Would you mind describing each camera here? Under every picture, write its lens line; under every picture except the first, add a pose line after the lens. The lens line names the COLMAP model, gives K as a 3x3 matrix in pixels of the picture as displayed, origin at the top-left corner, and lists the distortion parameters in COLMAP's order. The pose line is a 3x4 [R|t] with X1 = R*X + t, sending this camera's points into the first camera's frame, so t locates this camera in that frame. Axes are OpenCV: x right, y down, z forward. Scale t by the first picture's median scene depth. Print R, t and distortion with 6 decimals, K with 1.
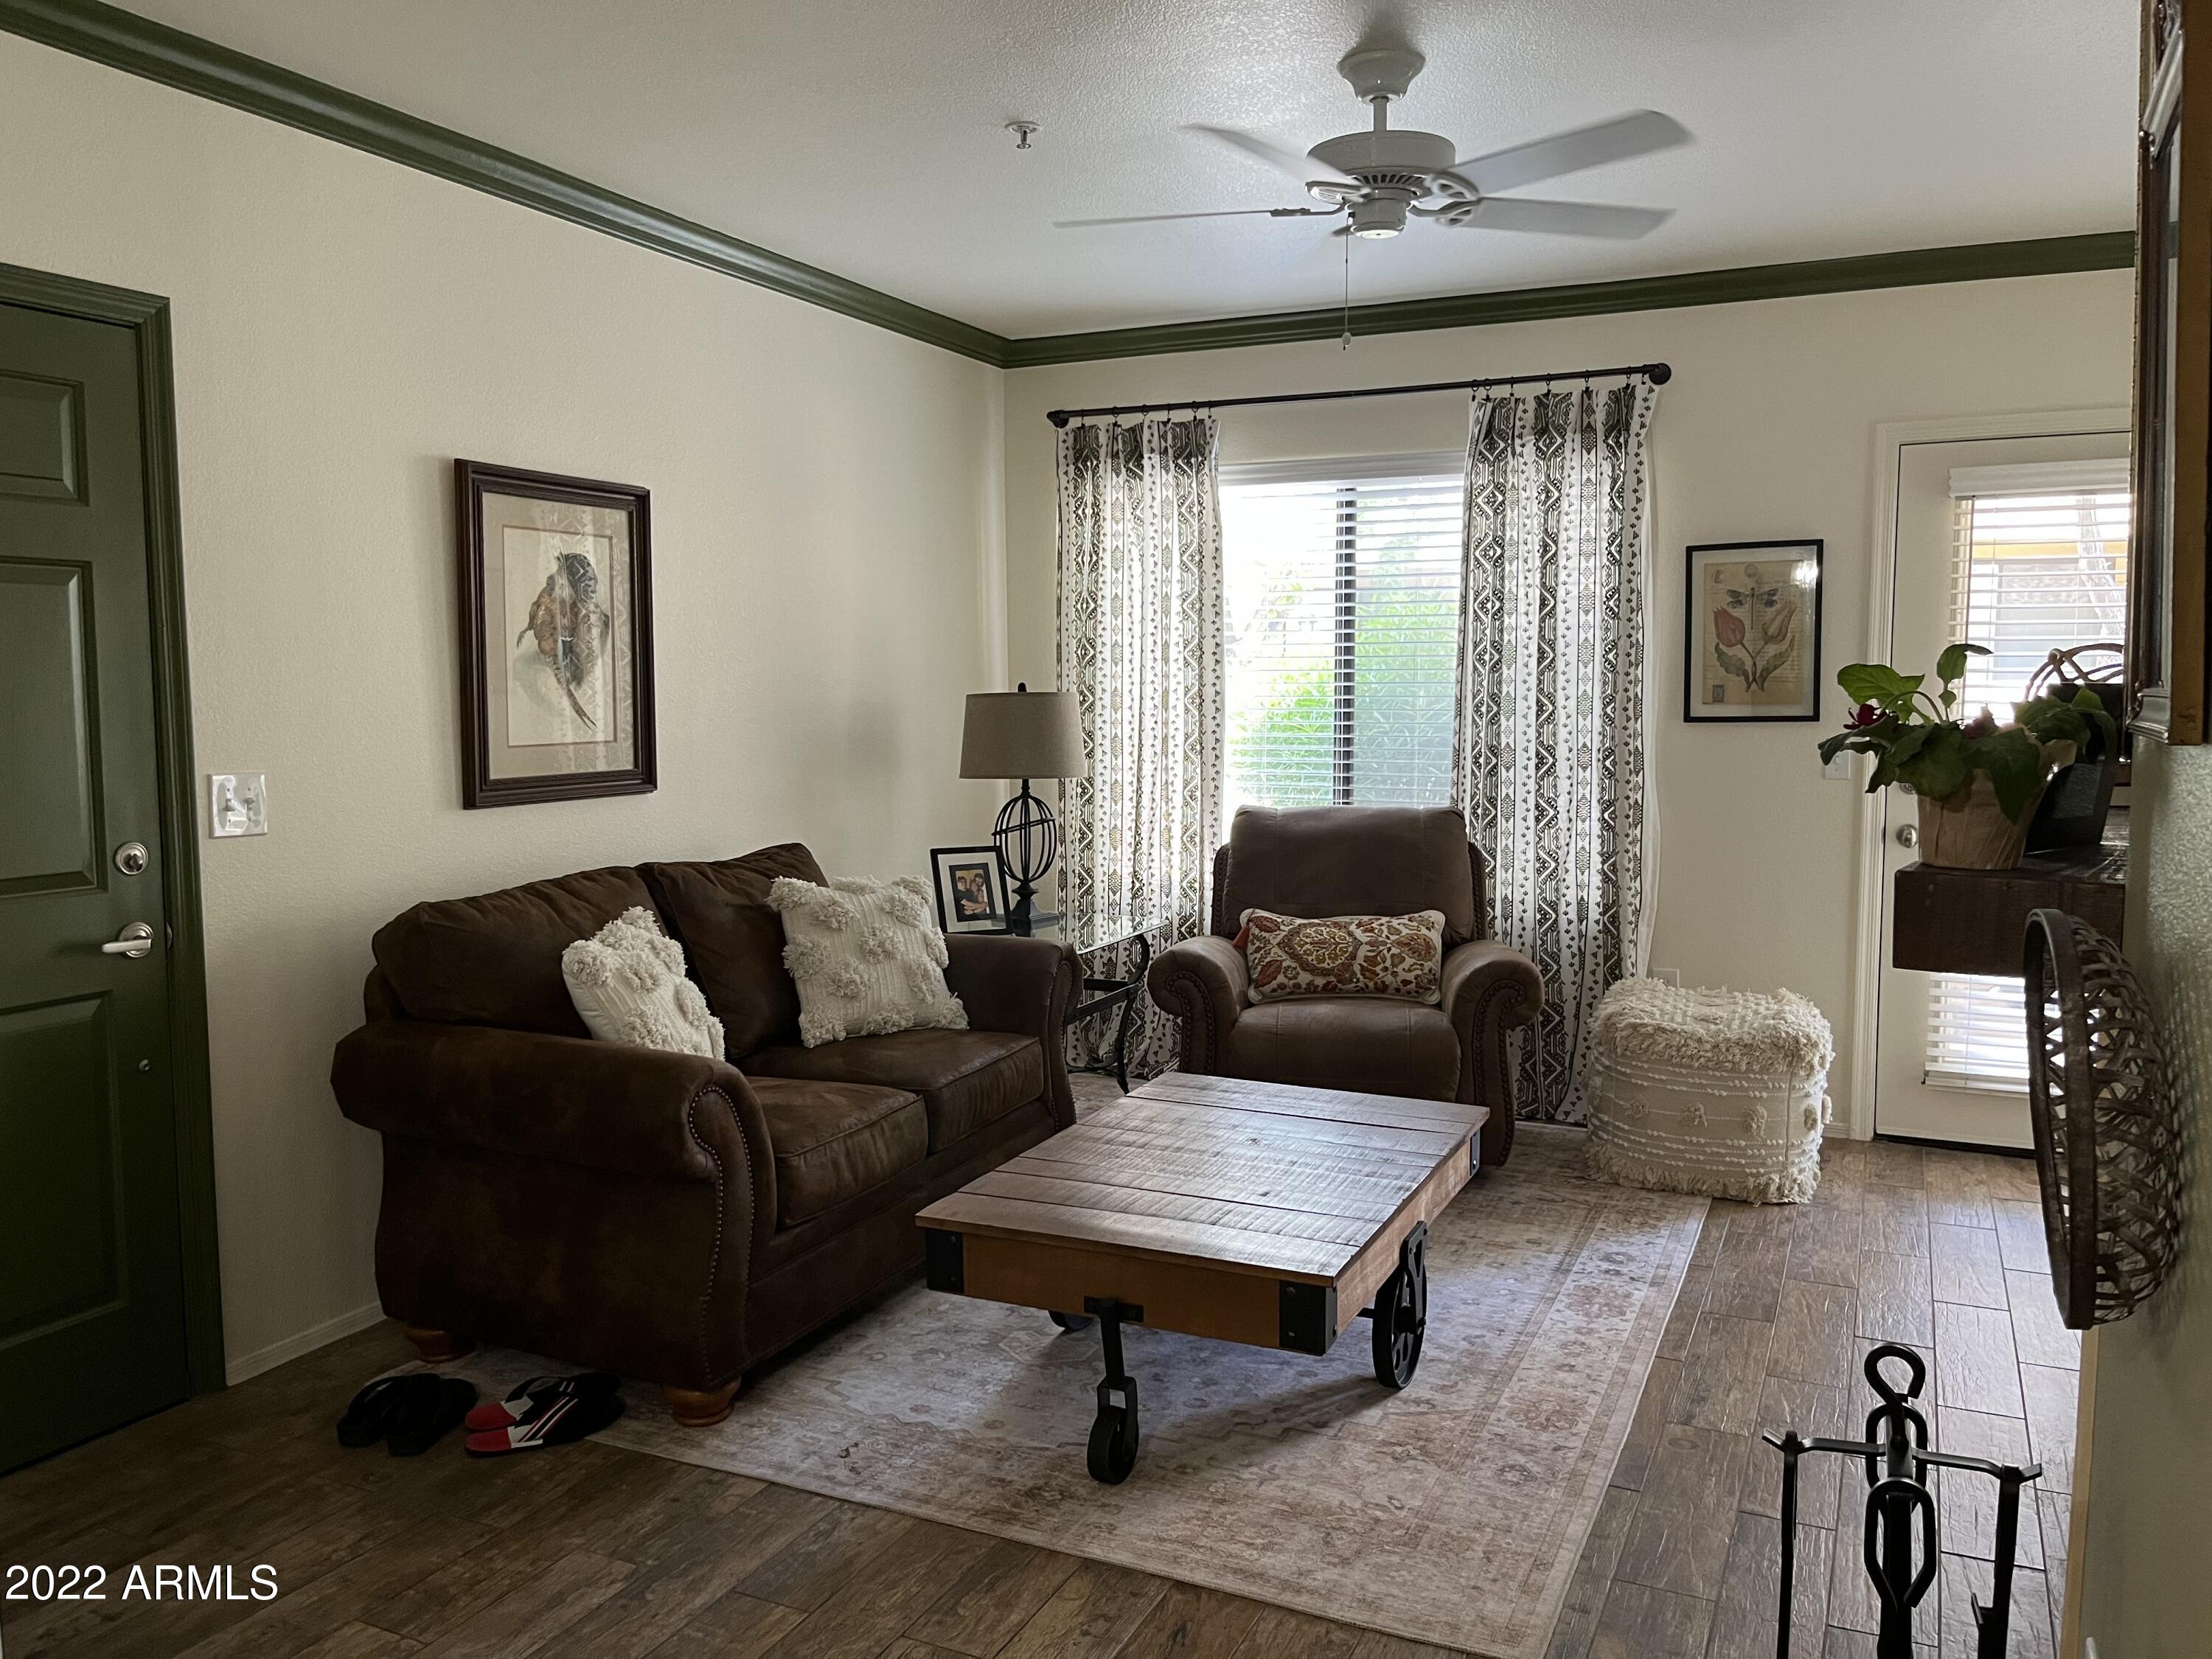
lens RADIAL K [[1683.5, 0, 1101.8], [0, 1683.5, 842.5], [0, 0, 1]] dist [0.059483, -0.097056]
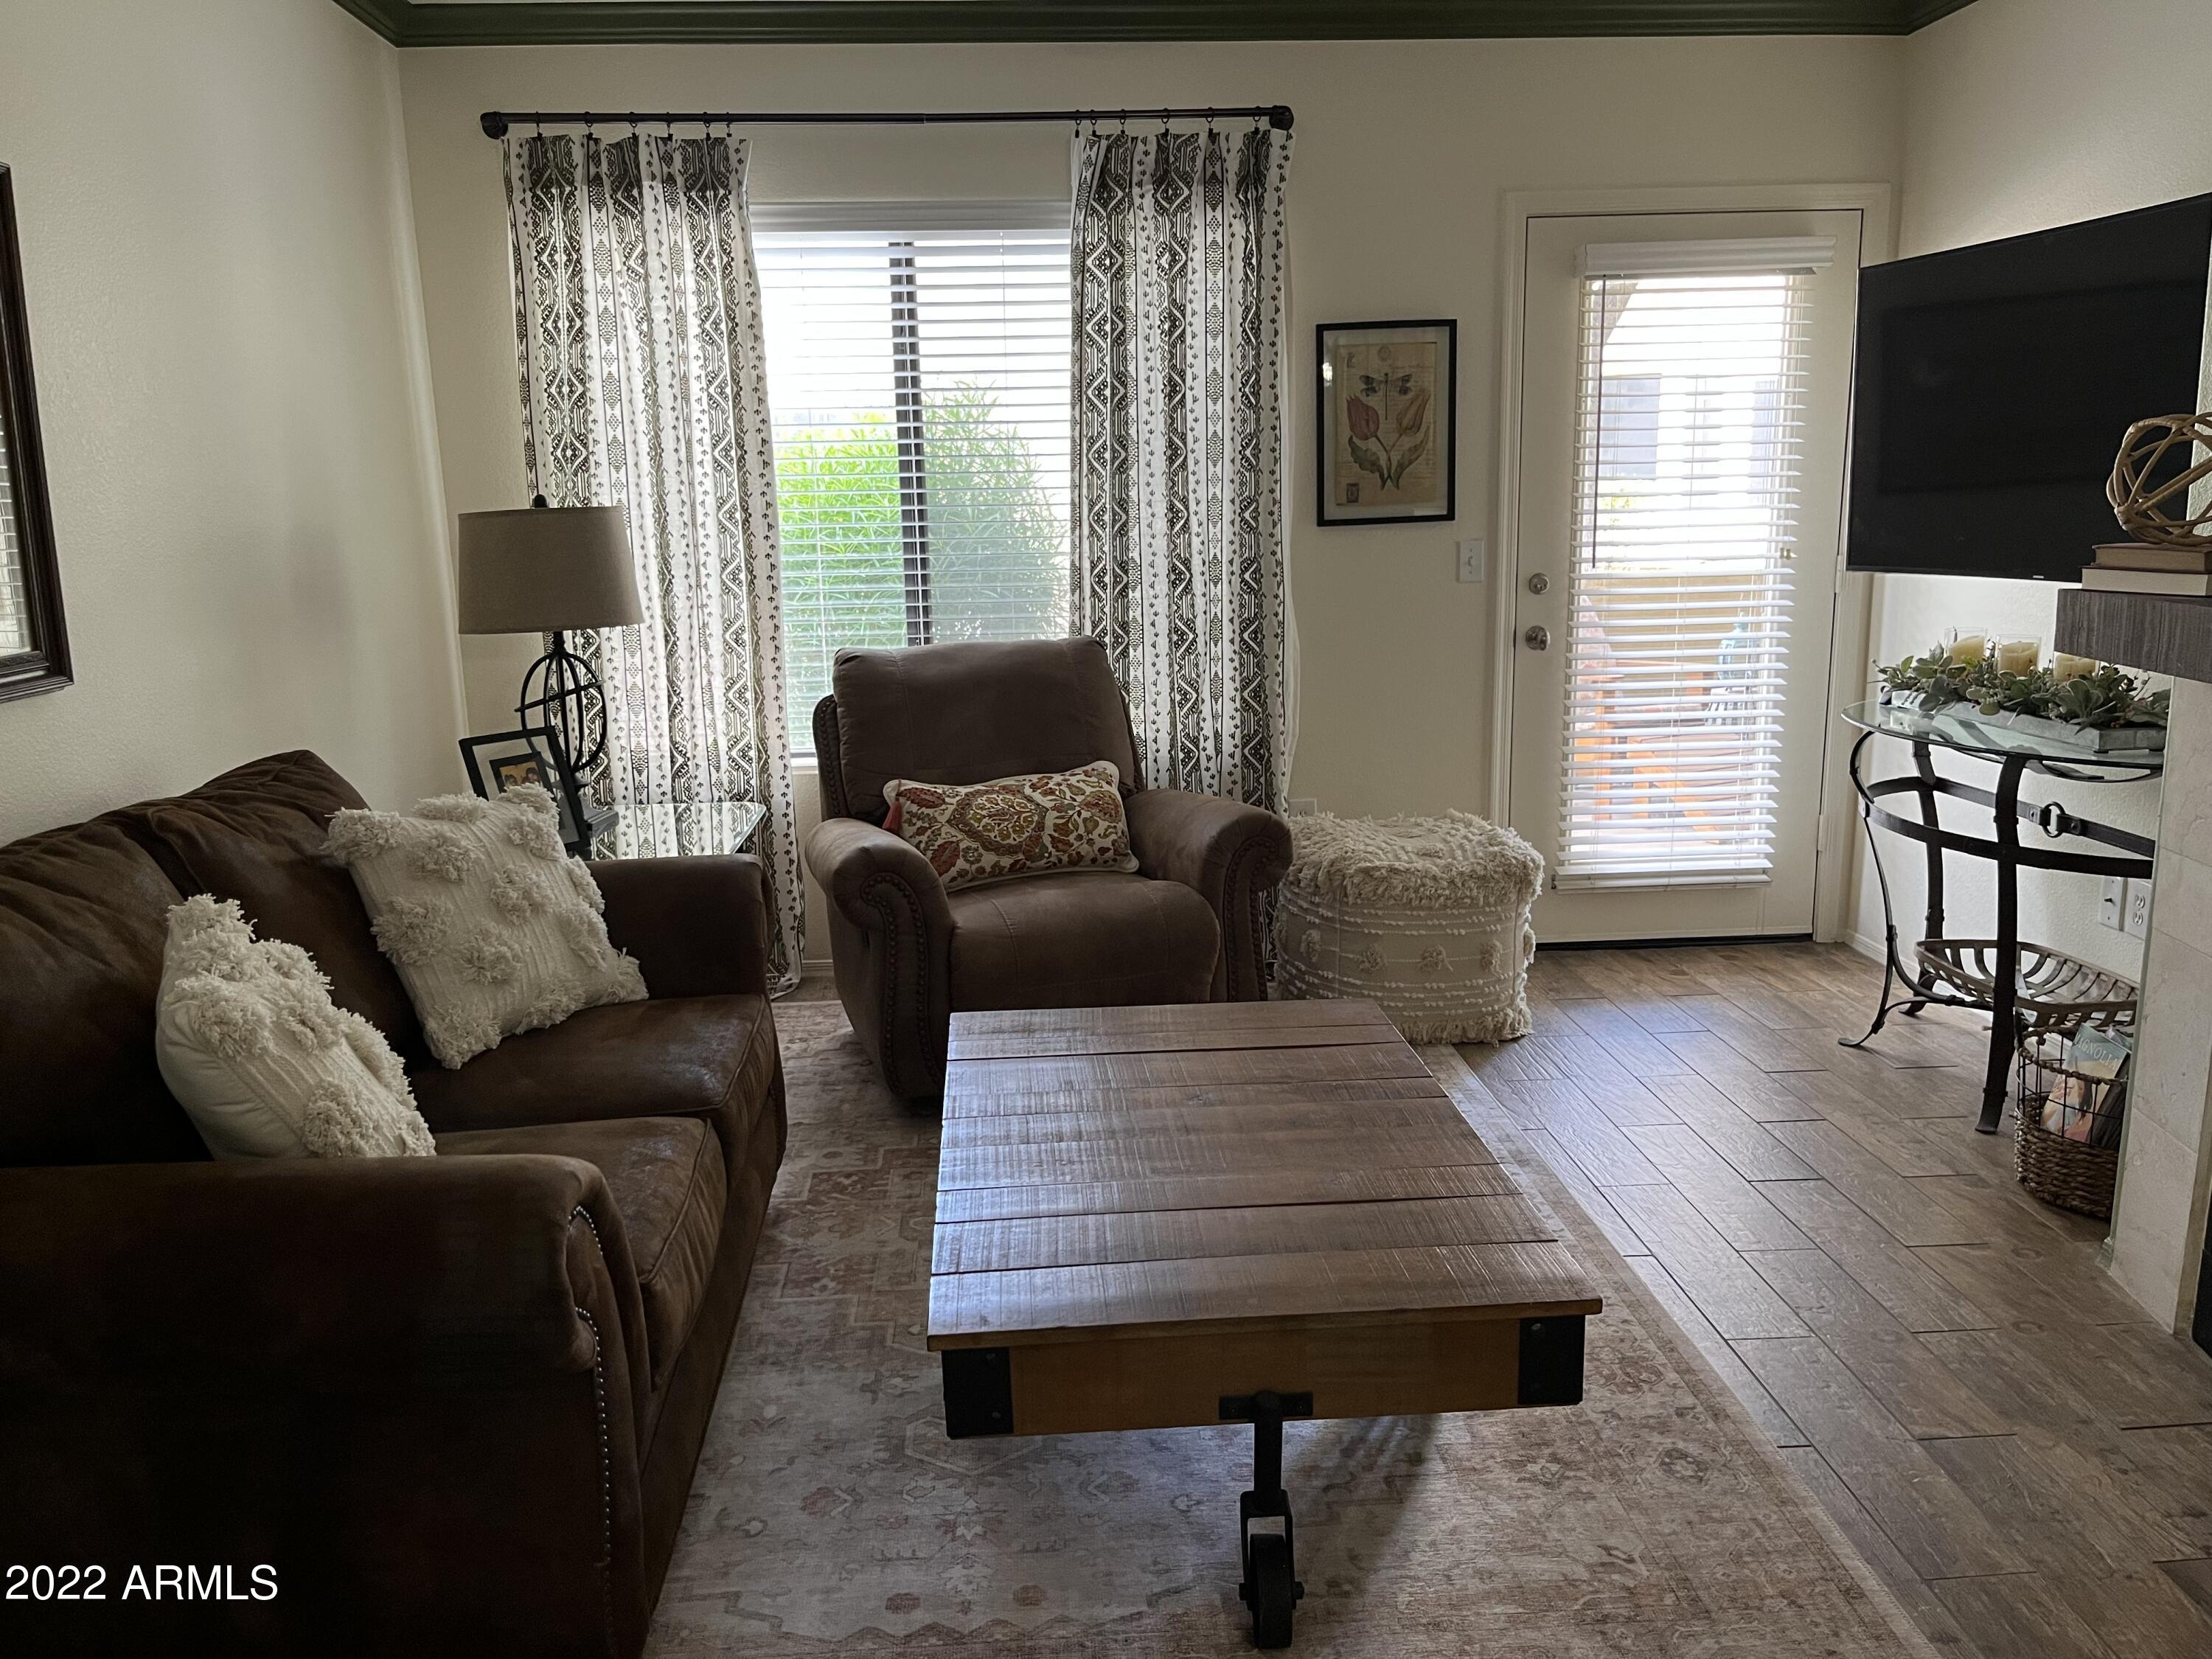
lens RADIAL K [[1683.5, 0, 1092.8], [0, 1683.5, 829.4], [0, 0, 1]] dist [0.059483, -0.097056]
pose [[0.879487, -0.111905, 0.462580, -0.199551], [0.066195, 0.991279, 0.113949, -0.021674], [-0.471298, -0.069596, 0.879224, 0.258930]]
